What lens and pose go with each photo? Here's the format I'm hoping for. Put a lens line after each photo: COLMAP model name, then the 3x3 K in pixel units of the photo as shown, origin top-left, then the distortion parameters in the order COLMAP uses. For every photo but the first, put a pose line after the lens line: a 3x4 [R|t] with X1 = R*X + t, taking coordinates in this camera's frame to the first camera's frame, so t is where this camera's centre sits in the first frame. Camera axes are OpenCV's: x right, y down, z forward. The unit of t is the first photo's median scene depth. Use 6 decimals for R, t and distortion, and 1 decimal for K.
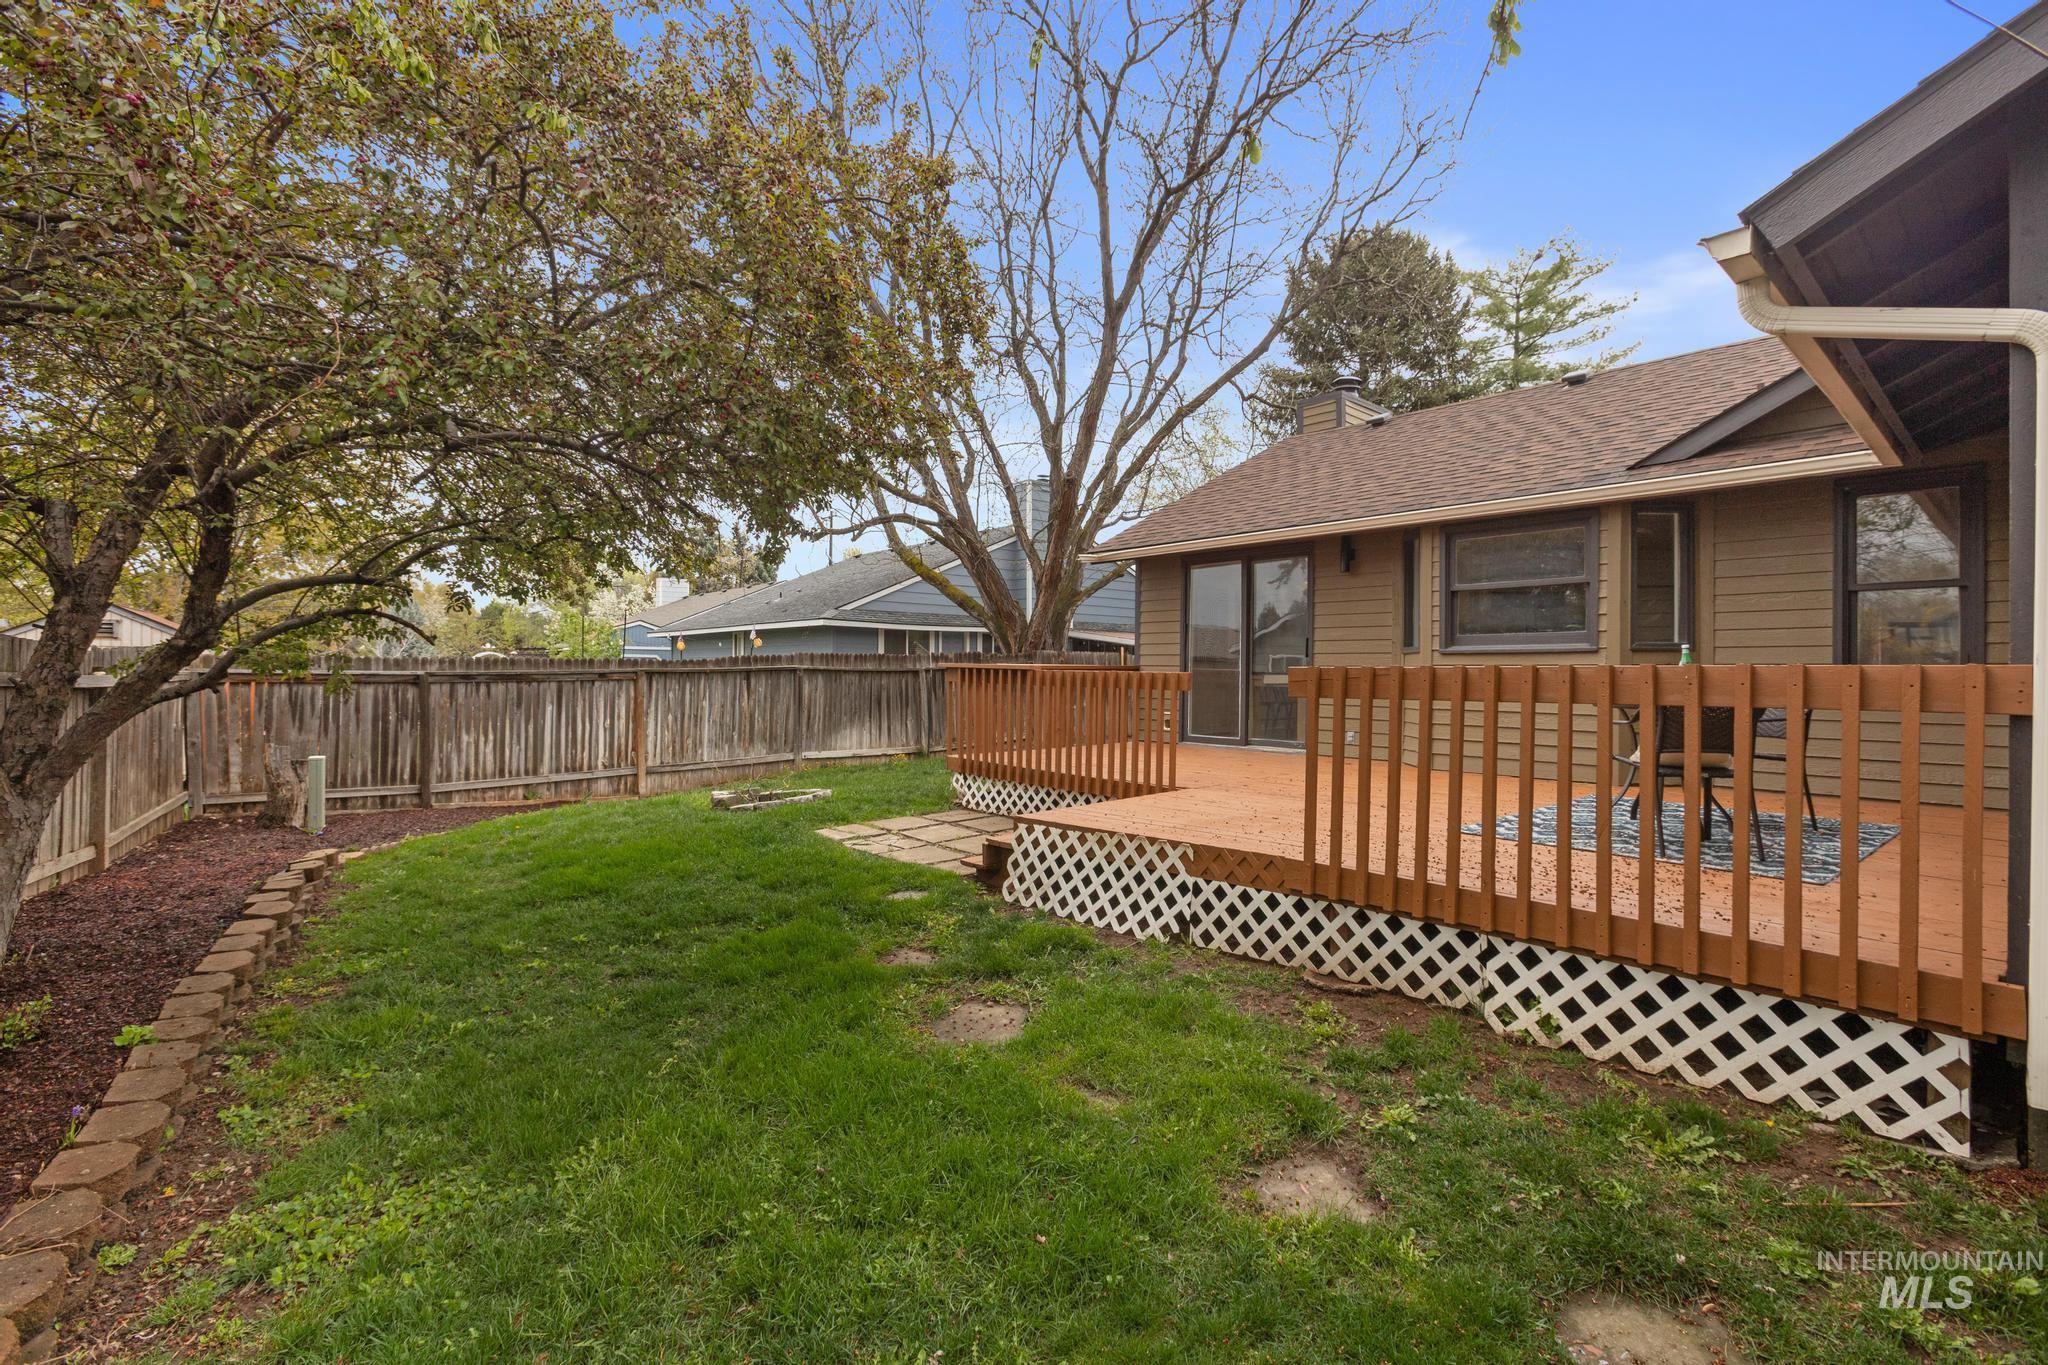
lens RADIAL K [[917.3, 0, 1050.4], [0, 917.3, 657.8], [0, 0, 1]] dist [0.000167, 0.001799]
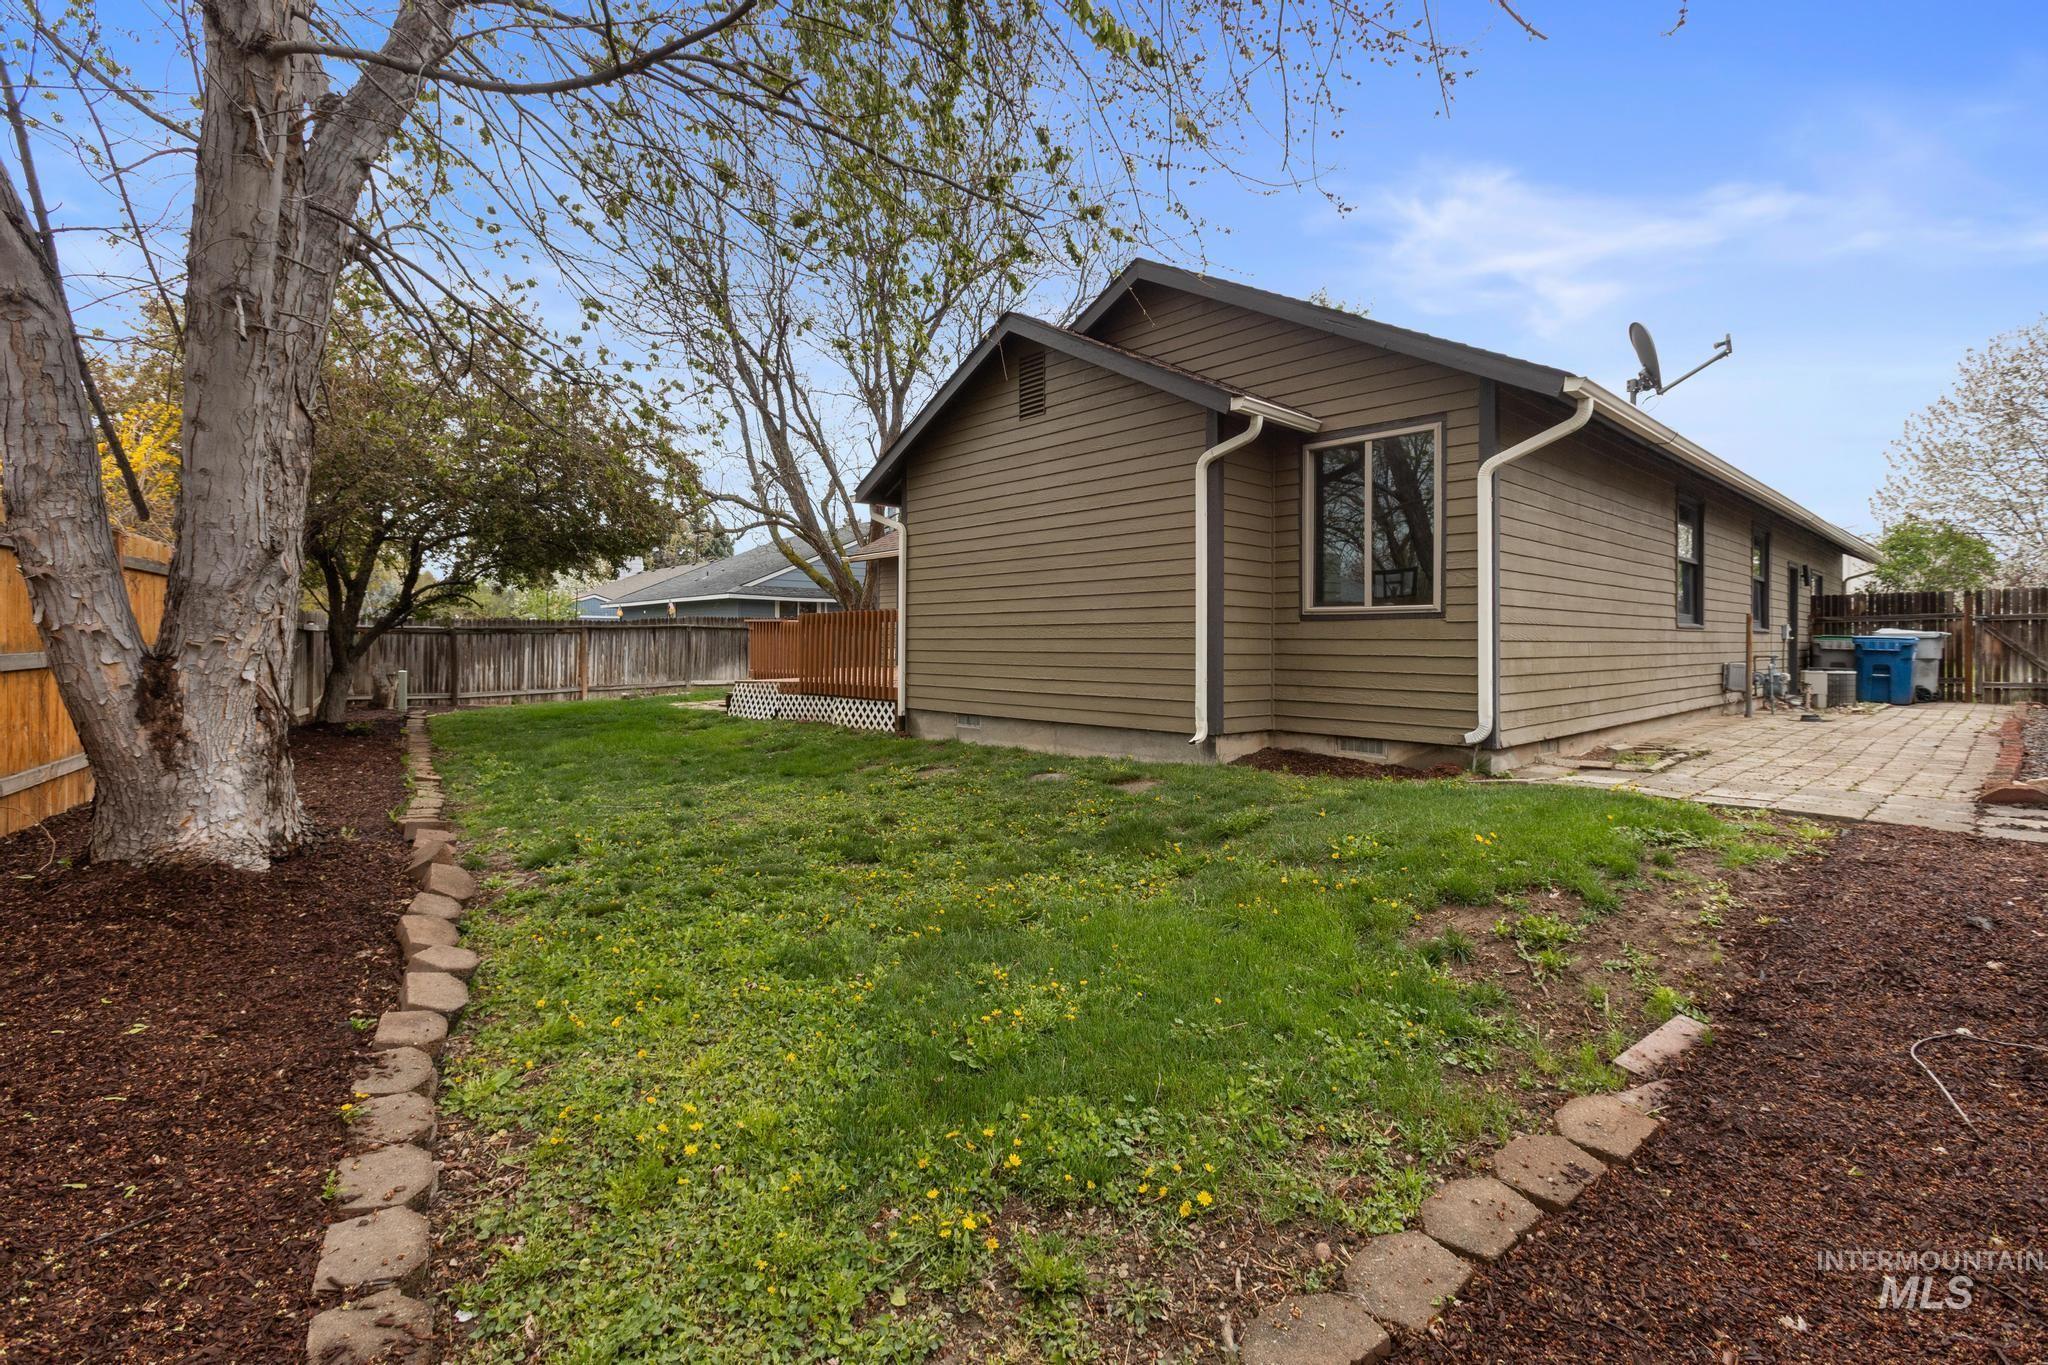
lens RADIAL K [[917.3, 0, 1074.5], [0, 917.3, 637.5], [0, 0, 1]] dist [0.000167, 0.001799]
pose [[0.998824, -0.007555, 0.047895, 0.585810], [0.006962, 0.999897, 0.012547, 0.028810], [-0.047984, -0.012198, 0.998774, -1.133603]]
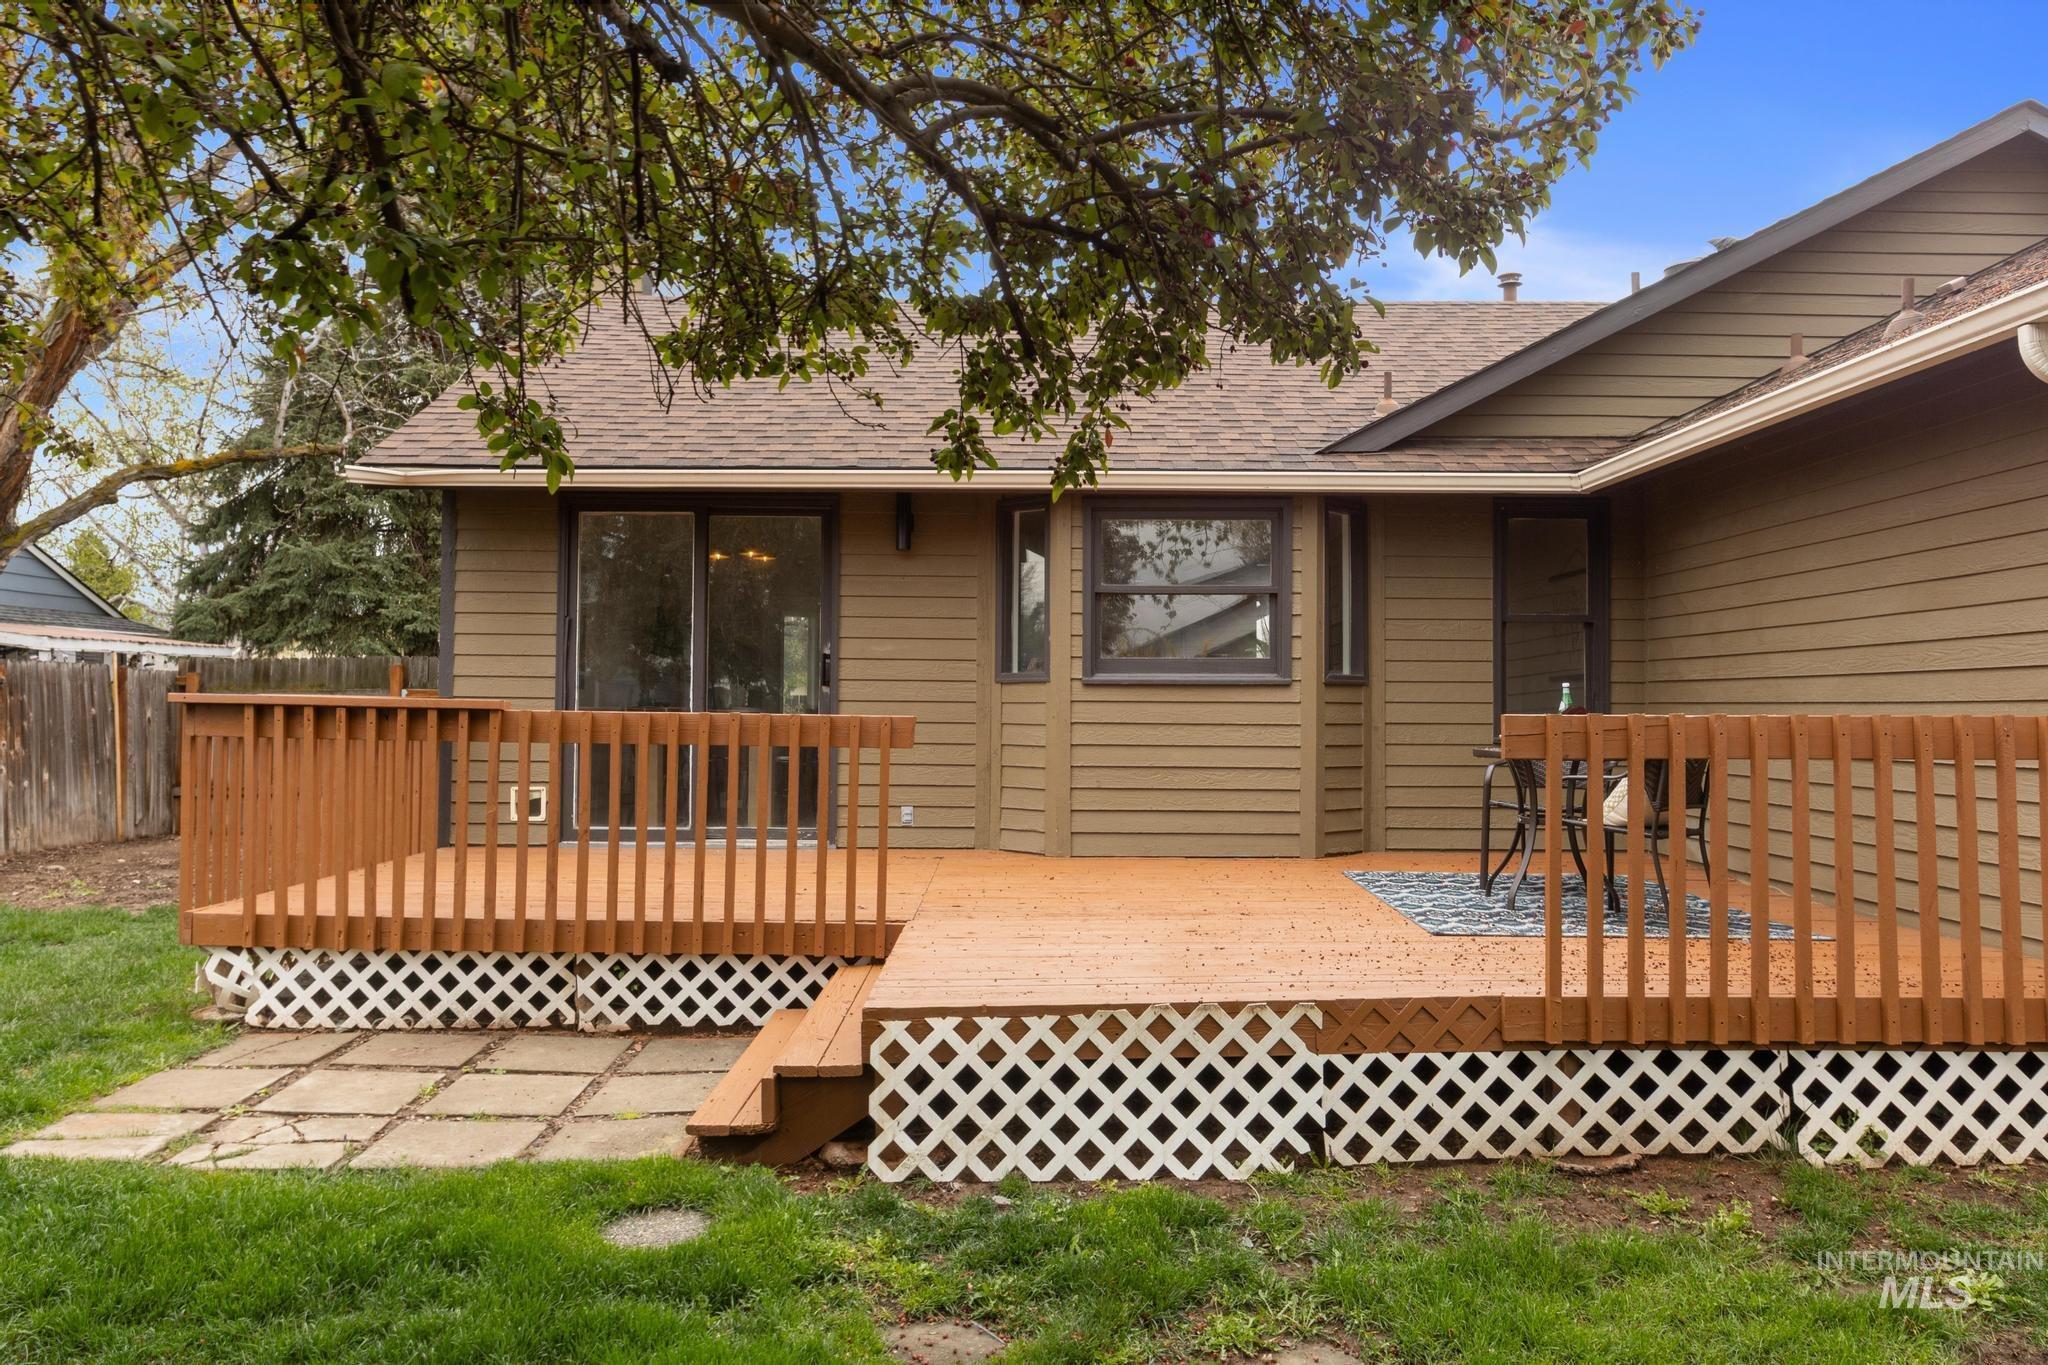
lens RADIAL K [[1497.2, 0, 1064.1], [0, 1497.2, 674.0], [0, 0, 1]] dist [0.014796, -0.008676]
pose [[0.657491, 0.015399, 0.753305, -0.470278], [-0.014265, 0.999866, -0.007988, -0.003069], [-0.753327, -0.005494, 0.657623, 0.311694]]
